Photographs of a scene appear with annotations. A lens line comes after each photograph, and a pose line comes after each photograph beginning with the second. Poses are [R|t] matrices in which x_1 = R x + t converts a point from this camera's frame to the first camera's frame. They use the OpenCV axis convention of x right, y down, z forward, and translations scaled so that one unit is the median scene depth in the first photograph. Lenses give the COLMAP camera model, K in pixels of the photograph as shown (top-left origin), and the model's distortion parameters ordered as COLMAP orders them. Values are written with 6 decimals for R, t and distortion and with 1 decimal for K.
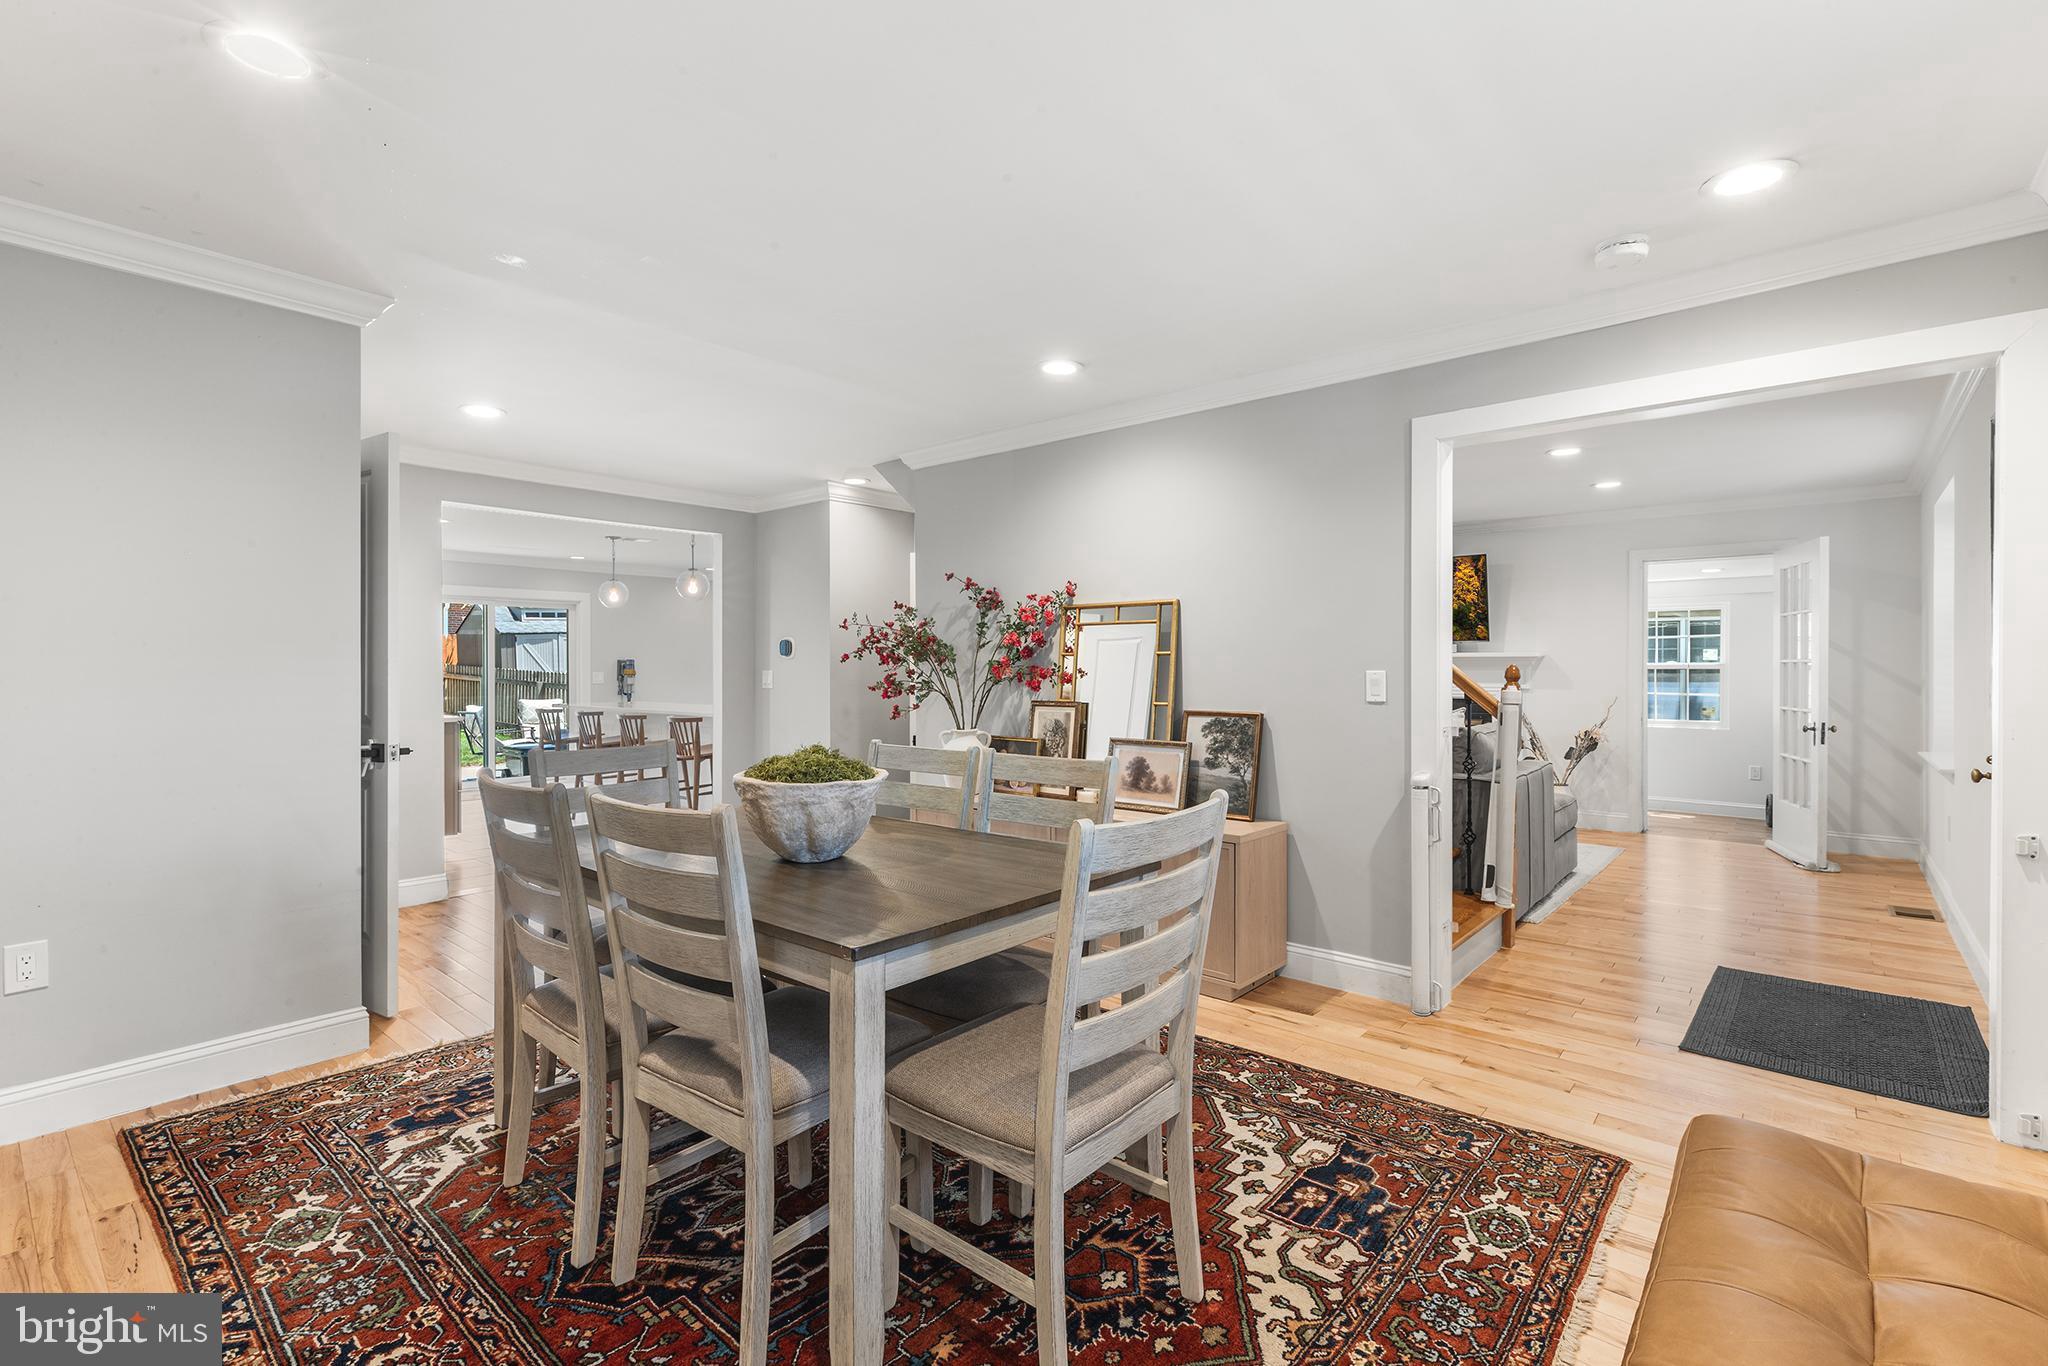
lens RADIAL K [[925.8, 0, 1020.2], [0, 925.8, 662.9], [0, 0, 1]] dist [0.004892, -0.001704]
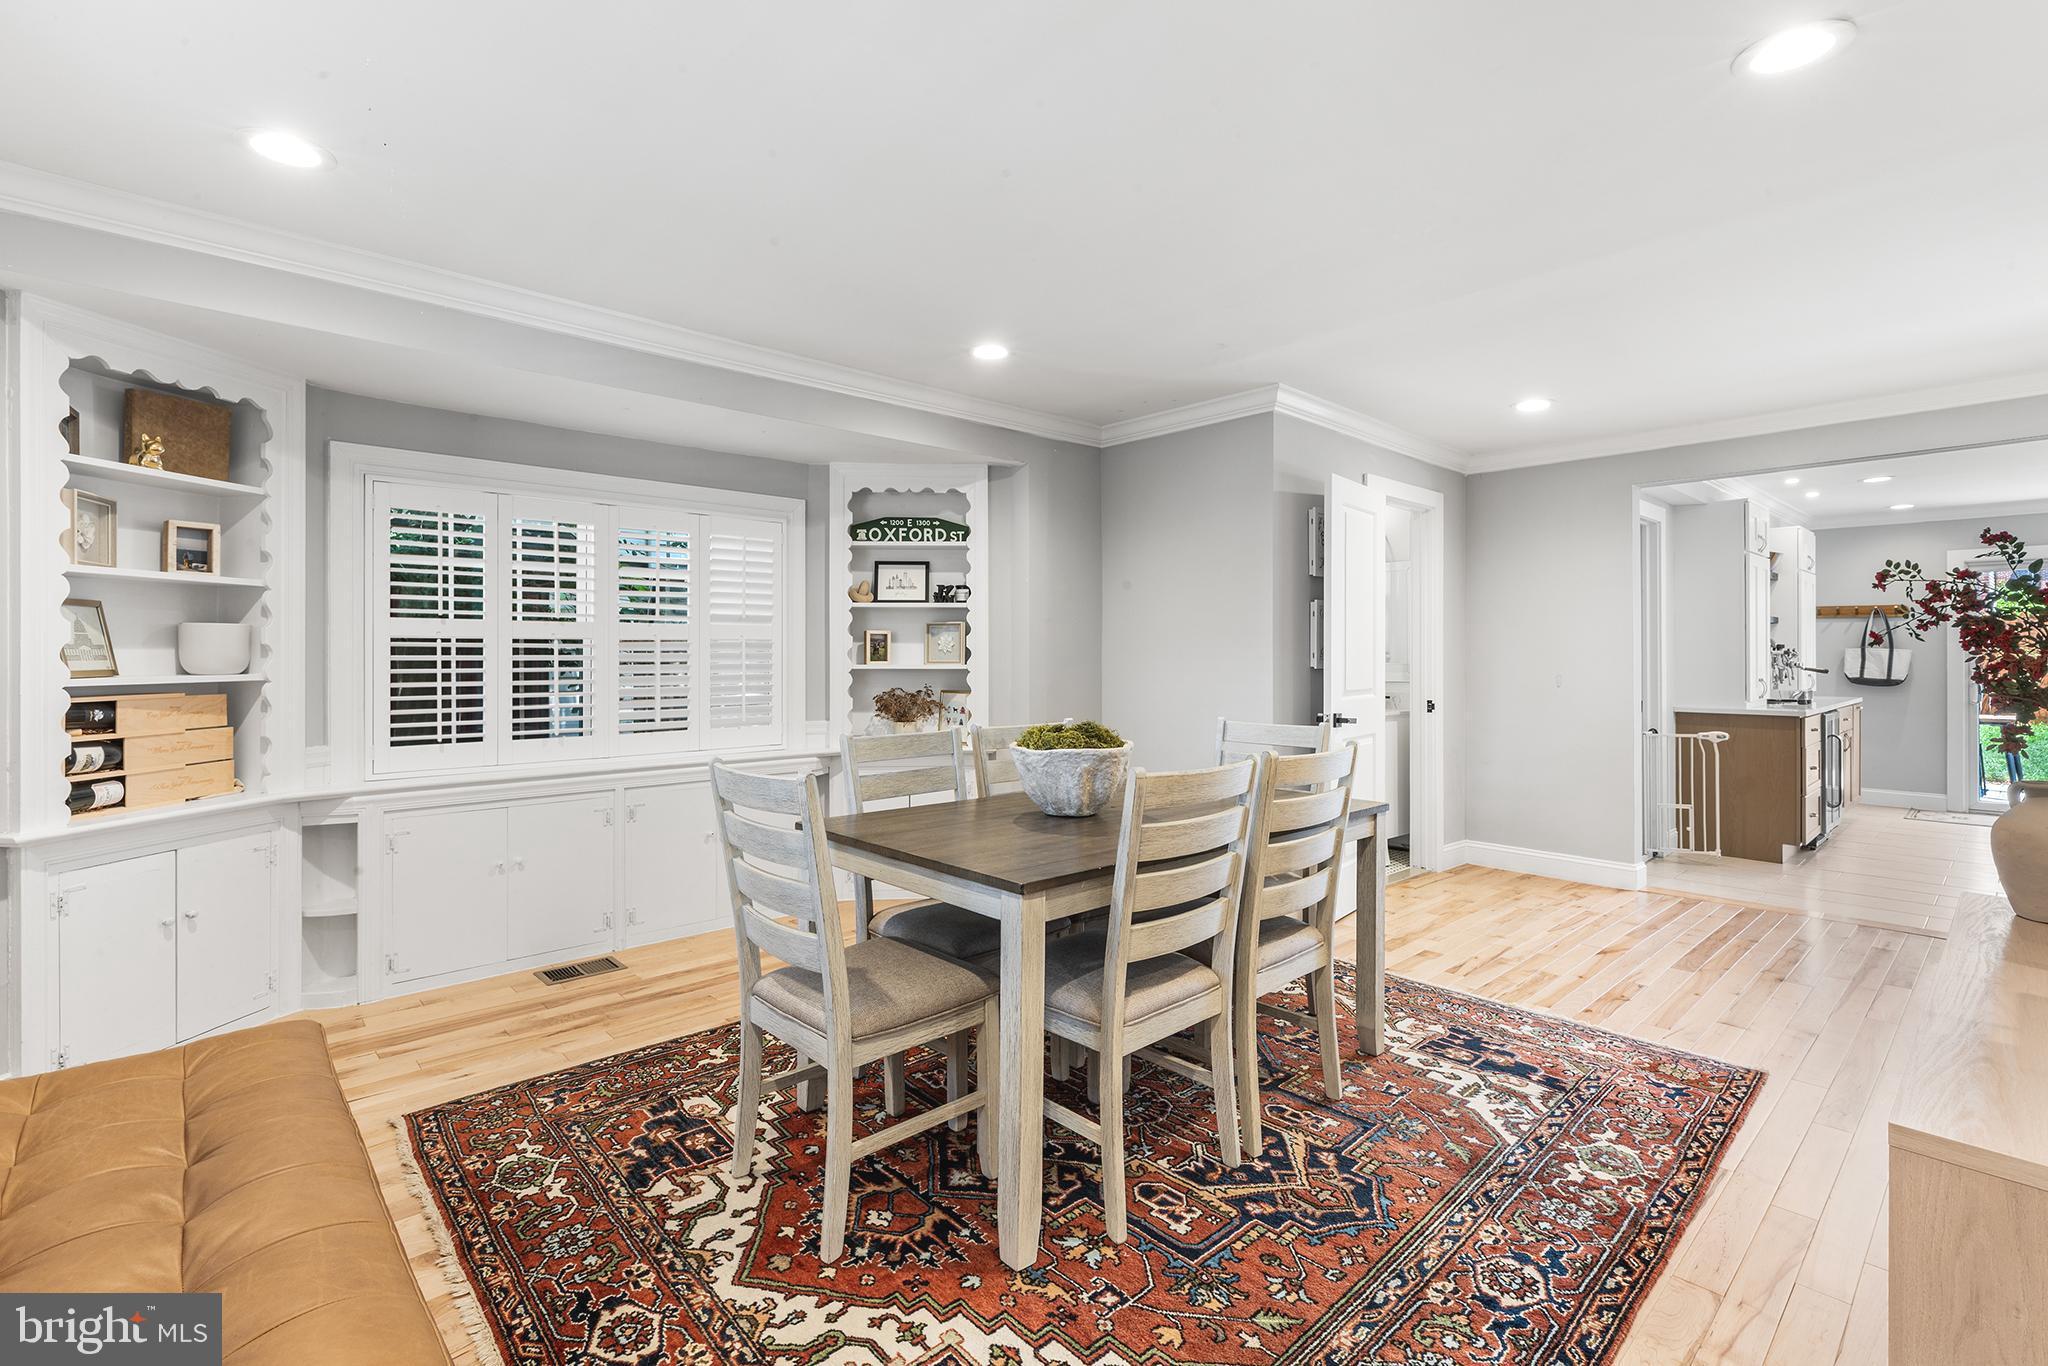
lens RADIAL K [[925.8, 0, 1038.6], [0, 925.8, 660.5], [0, 0, 1]] dist [0.004892, -0.001704]
pose [[-0.115638, 0.006999, -0.993267, 0.984028], [0.005767, 0.999963, 0.006375, 0.005072], [0.993275, -0.004991, -0.115675, 1.119709]]
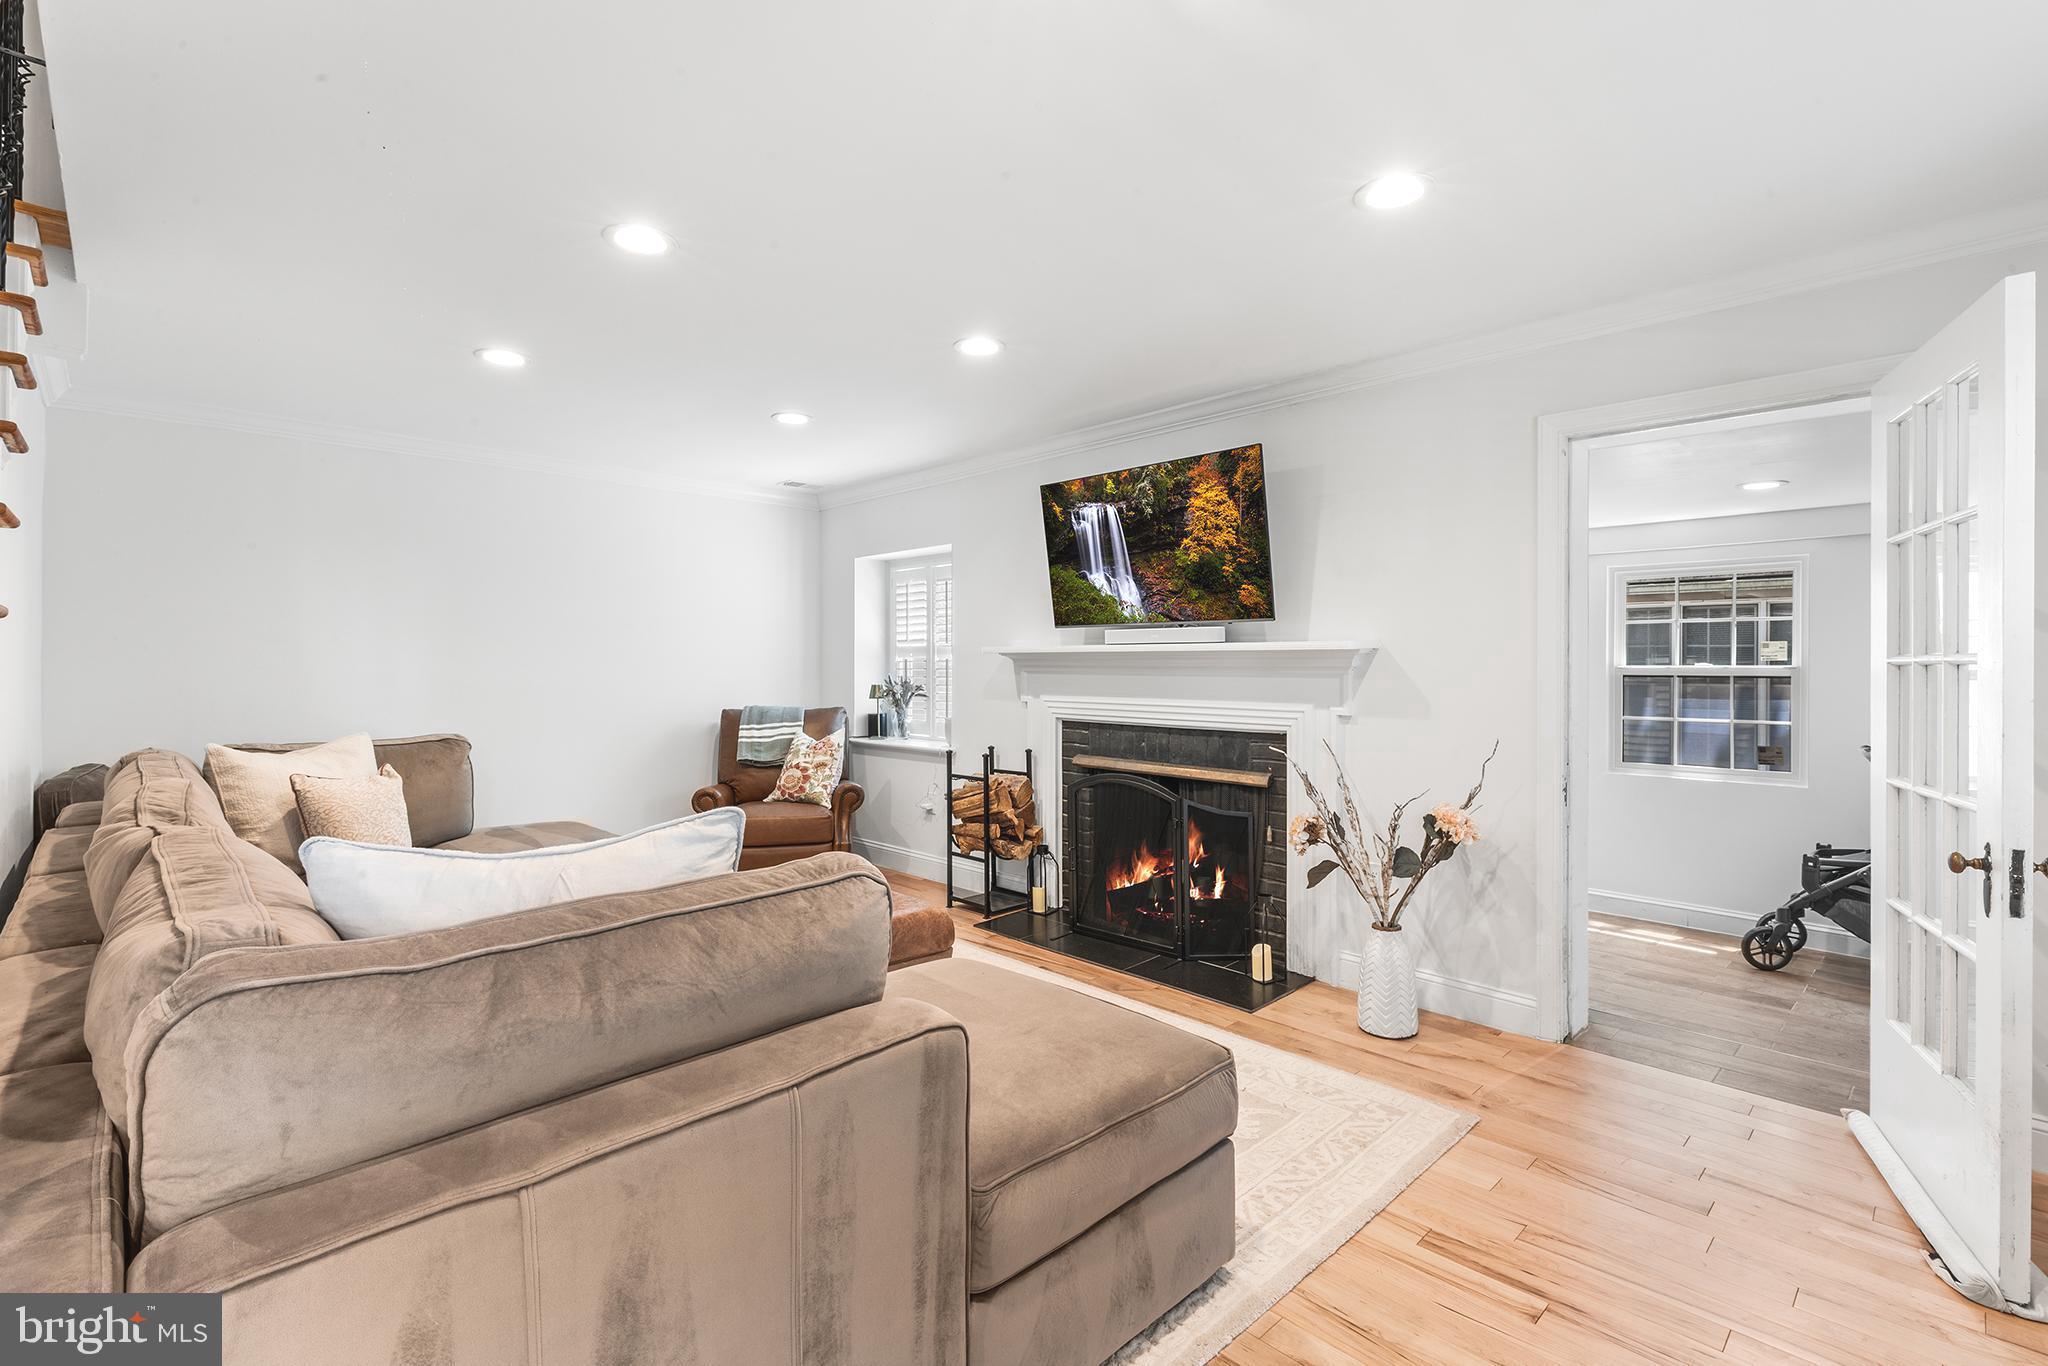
lens RADIAL K [[925.8, 0, 1030.3], [0, 925.8, 665.1], [0, 0, 1]] dist [0.004892, -0.001704]
pose [[0.996328, 0.005957, -0.085406, 1.423886], [-0.005653, 0.999977, 0.003792, 0.000246], [0.085426, -0.003296, 0.996339, 1.680139]]
